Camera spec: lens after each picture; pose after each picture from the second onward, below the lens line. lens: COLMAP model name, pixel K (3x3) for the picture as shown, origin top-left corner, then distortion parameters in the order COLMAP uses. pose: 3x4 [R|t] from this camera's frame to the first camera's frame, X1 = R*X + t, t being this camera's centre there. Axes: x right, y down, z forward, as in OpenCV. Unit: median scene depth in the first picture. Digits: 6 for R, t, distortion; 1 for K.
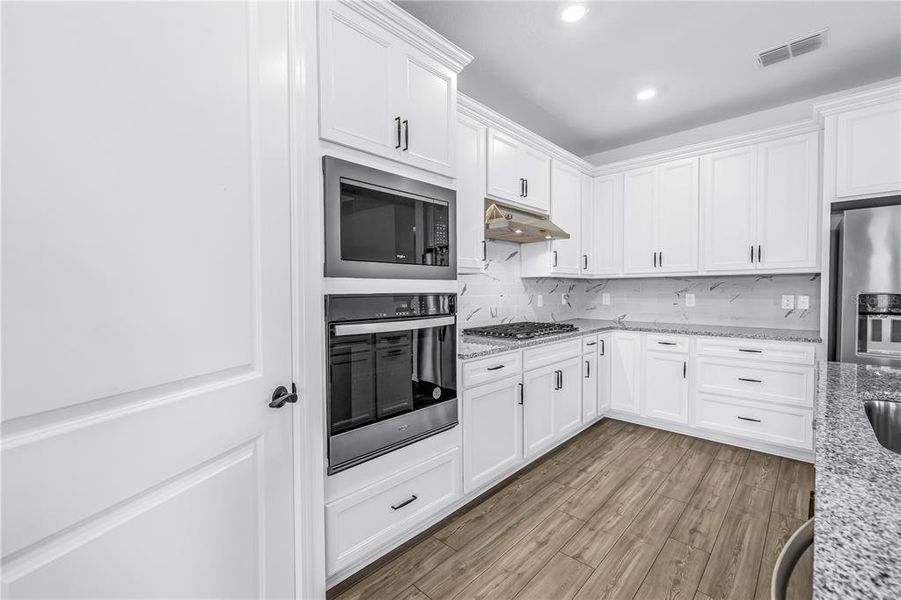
lens RADIAL K [[383.1, 0, 450.5], [0, 383.1, 300.0], [0, 0, 1]] dist [0.000092, -0.000060]
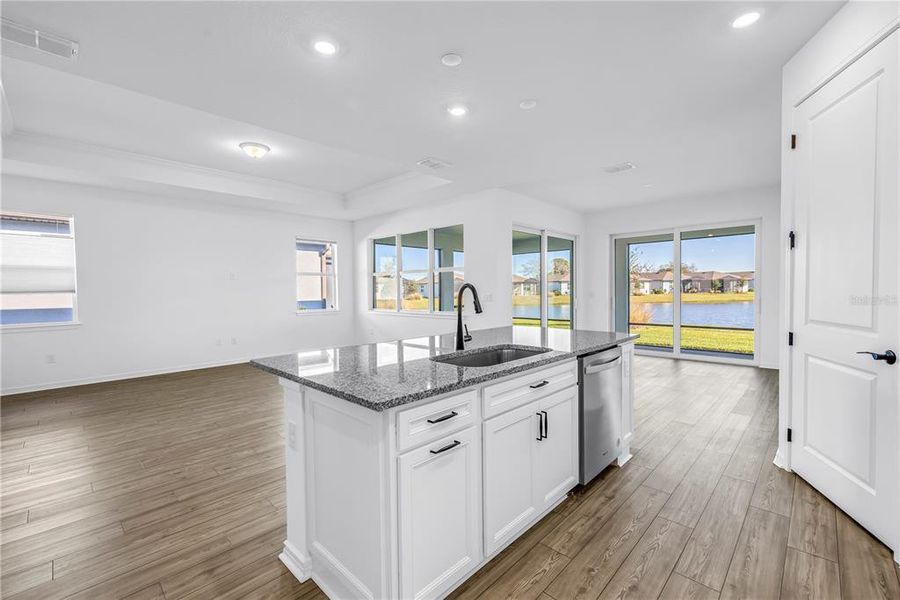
lens RADIAL K [[382.6, 0, 450.0], [0, 382.6, 300.0], [0, 0, 1]] dist [0.000092, -0.000060]
pose [[-0.999828, 0.017252, 0.006765, 0.608080], [0.017577, 0.998524, 0.051393, -0.036765], [-0.005868, 0.051503, -0.998656, 1.205822]]
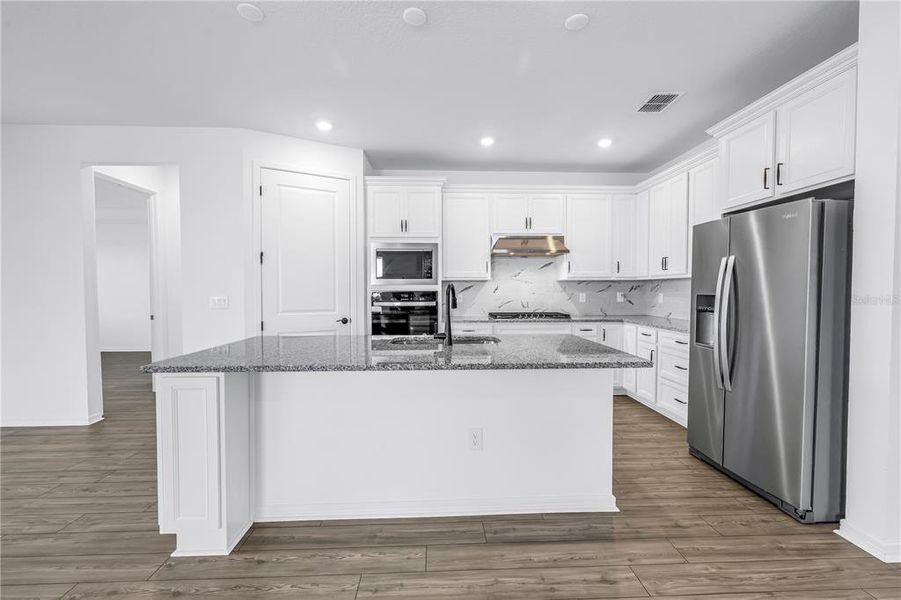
lens RADIAL K [[383.1, 0, 450.5], [0, 383.1, 300.0], [0, 0, 1]] dist [0.000092, -0.000060]
pose [[0.717299, 0.024023, -0.696352, 1.265681], [-0.019933, 0.999704, 0.013955, 0.000166], [0.696481, 0.003871, 0.717565, -0.385704]]
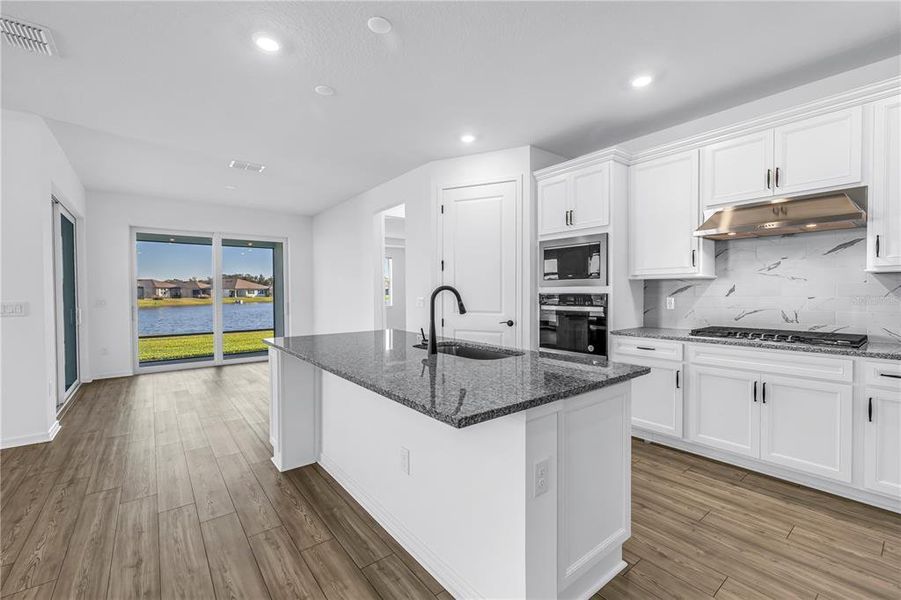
lens RADIAL K [[383.1, 0, 450.5], [0, 383.1, 300.0], [0, 0, 1]] dist [0.000092, -0.000060]
pose [[-0.143599, 0.027265, -0.989260, 1.452554], [-0.018844, 0.999364, 0.030279, -0.023240], [0.989456, 0.022990, -0.142994, 0.465847]]
